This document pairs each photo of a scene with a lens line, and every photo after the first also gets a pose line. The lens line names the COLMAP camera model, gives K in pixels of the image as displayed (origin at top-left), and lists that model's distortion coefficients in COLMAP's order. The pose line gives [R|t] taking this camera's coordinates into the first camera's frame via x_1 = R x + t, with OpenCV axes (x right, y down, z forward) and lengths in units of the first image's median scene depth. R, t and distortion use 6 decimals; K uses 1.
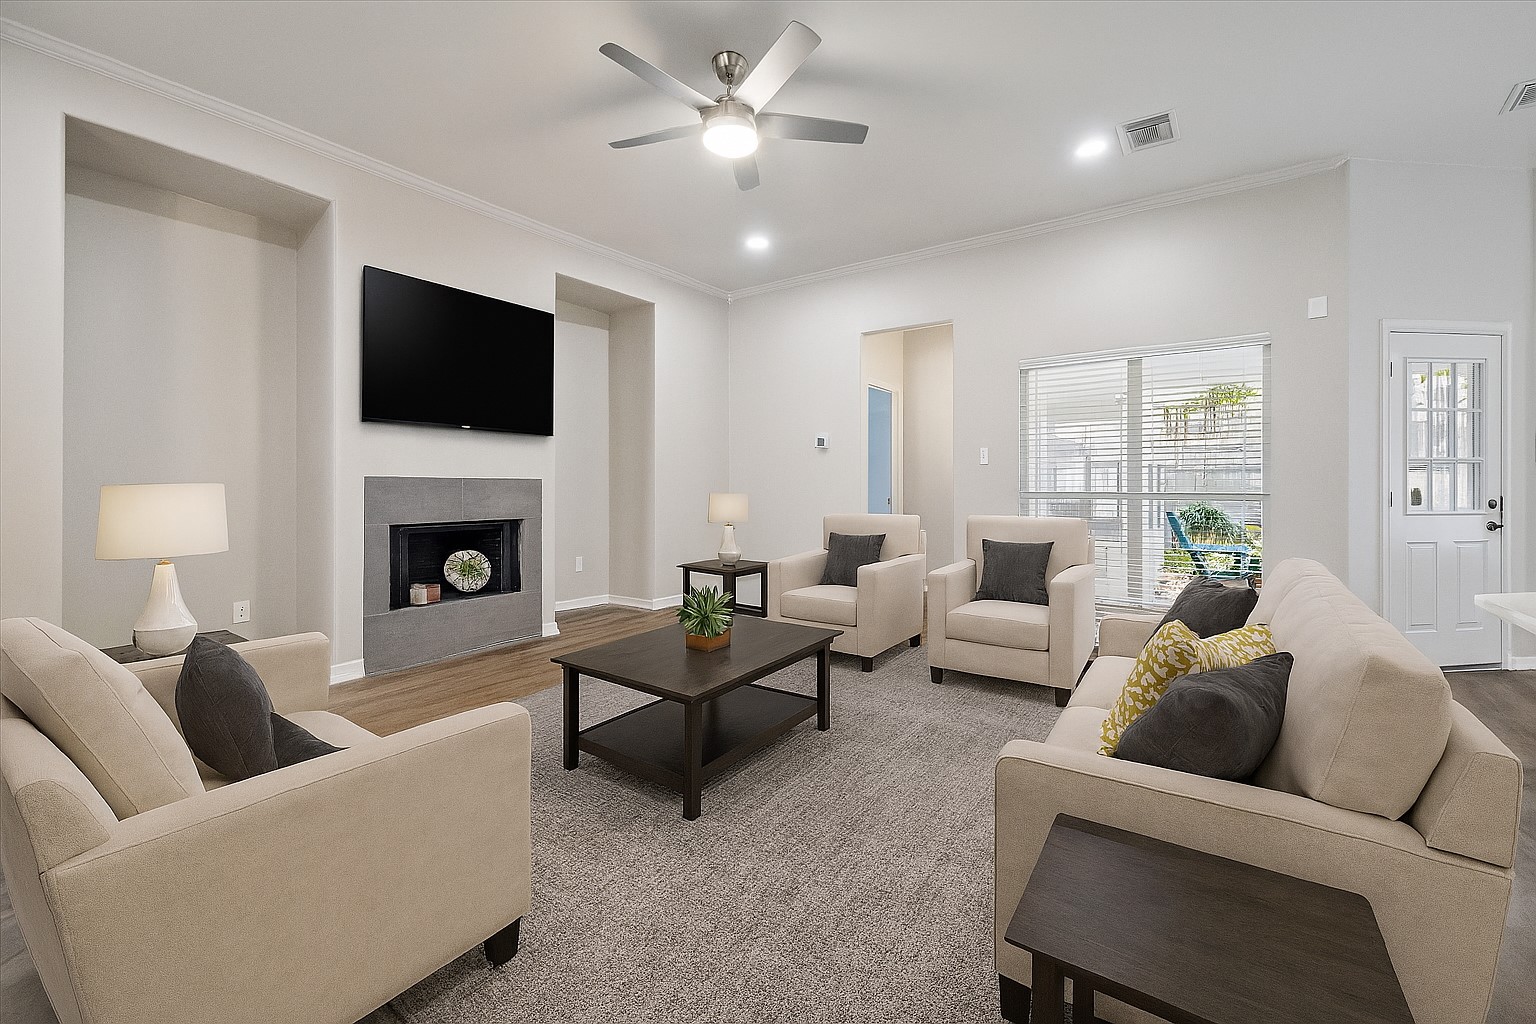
lens RADIAL K [[603.5, 0, 768.0], [0, 603.5, 512.0], [0, 0, 1]] dist [-0.002152, -0.000455]
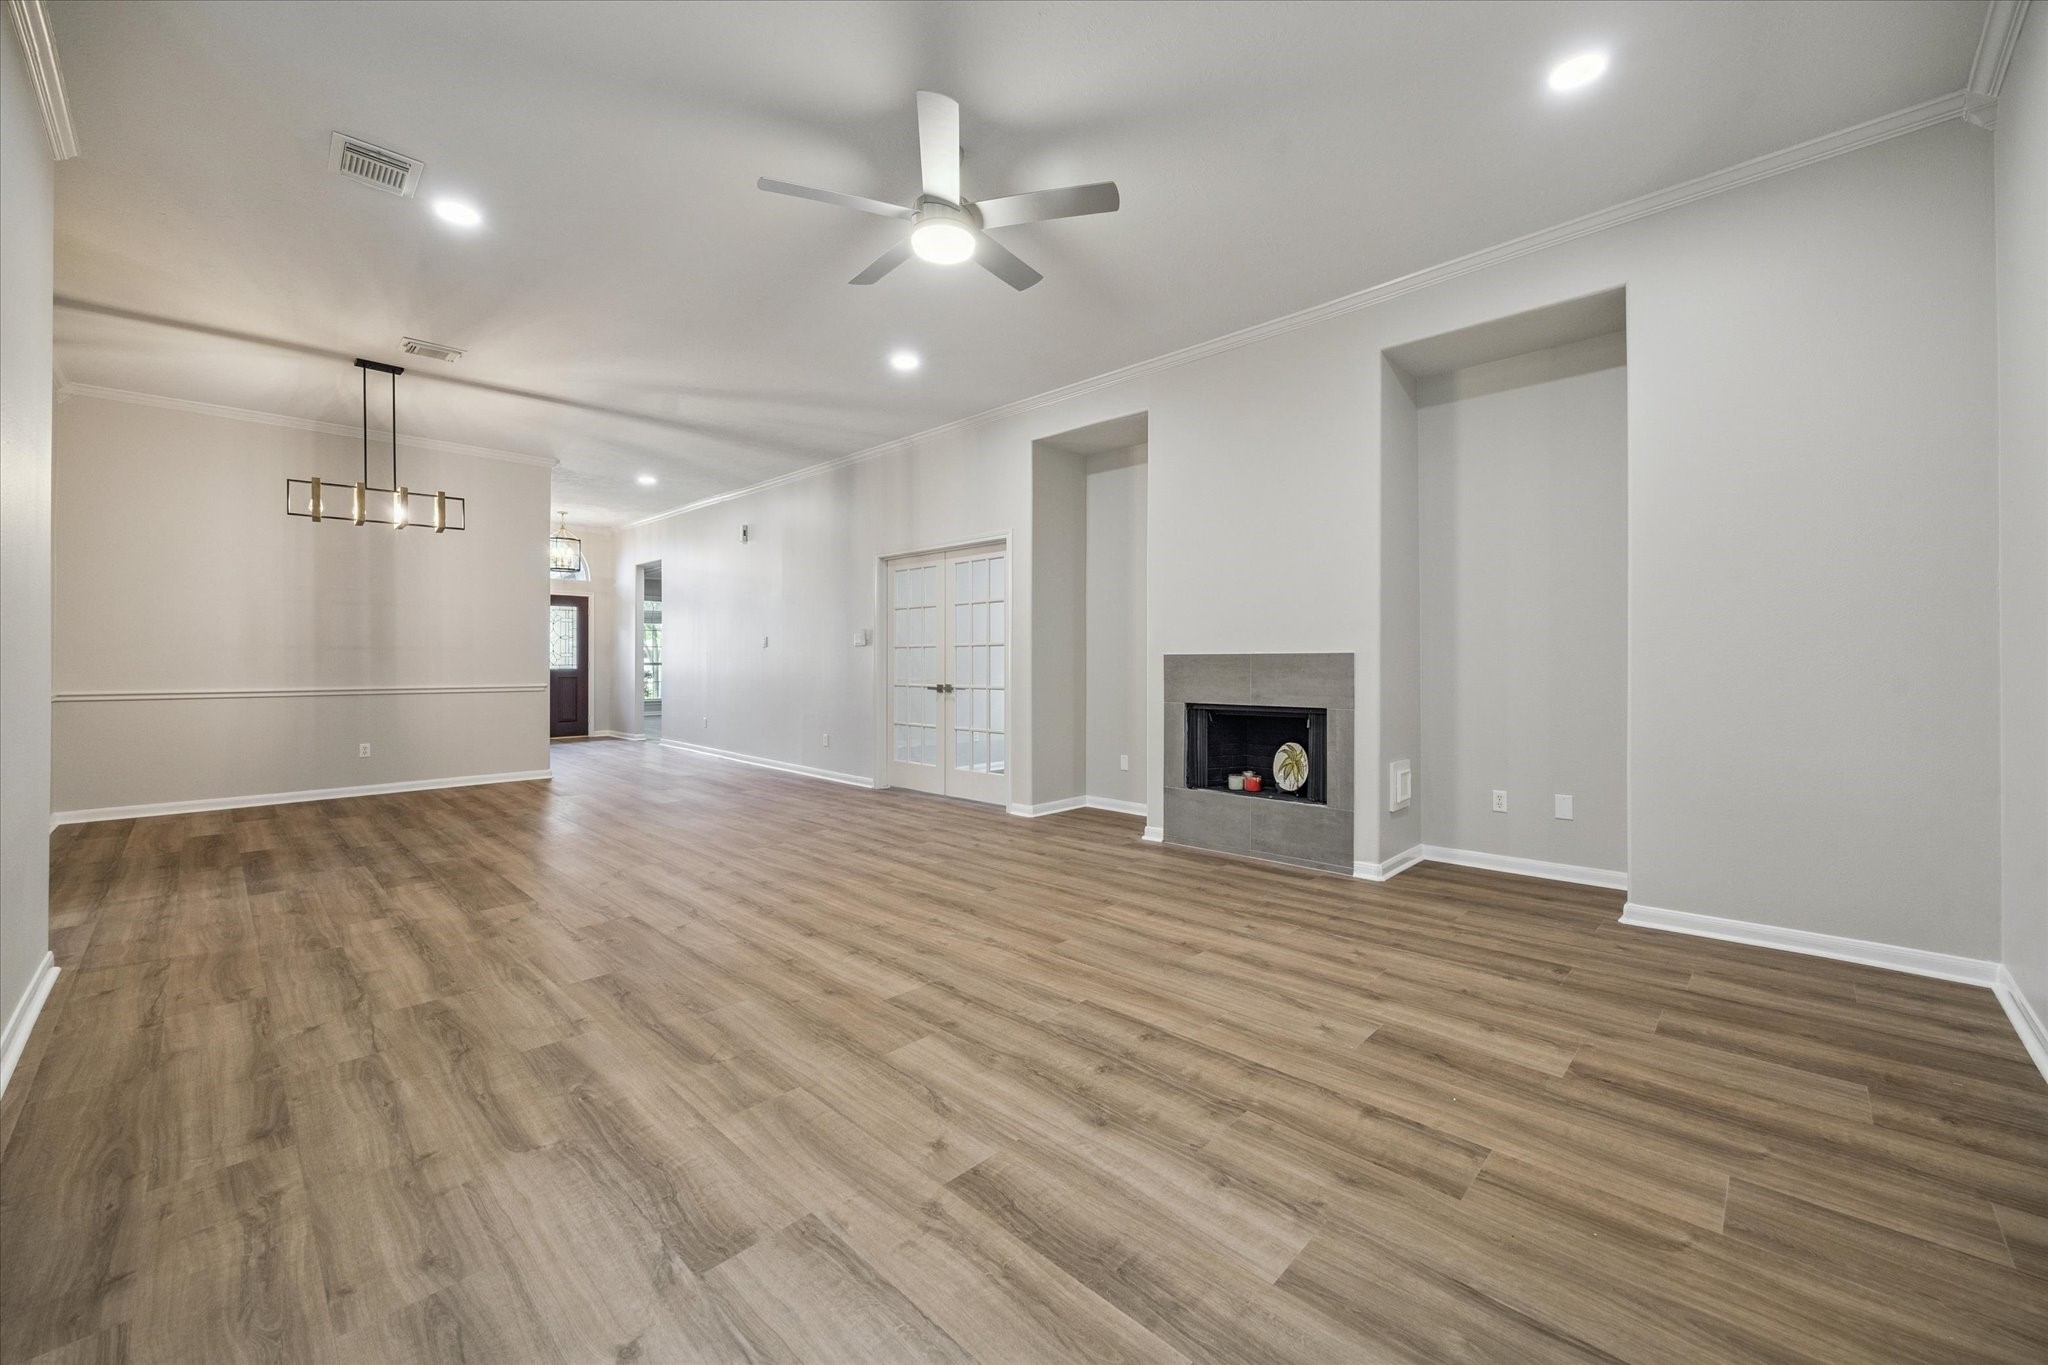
lens RADIAL K [[804.7, 0, 1024.0], [0, 804.7, 682.5], [0, 0, 1]] dist [-0.002152, -0.000455]
pose [[-0.148381, 0.026482, -0.988576, 0.608083], [-0.041500, 0.998594, 0.032980, -0.036941], [0.988059, 0.045919, -0.147074, 0.743285]]
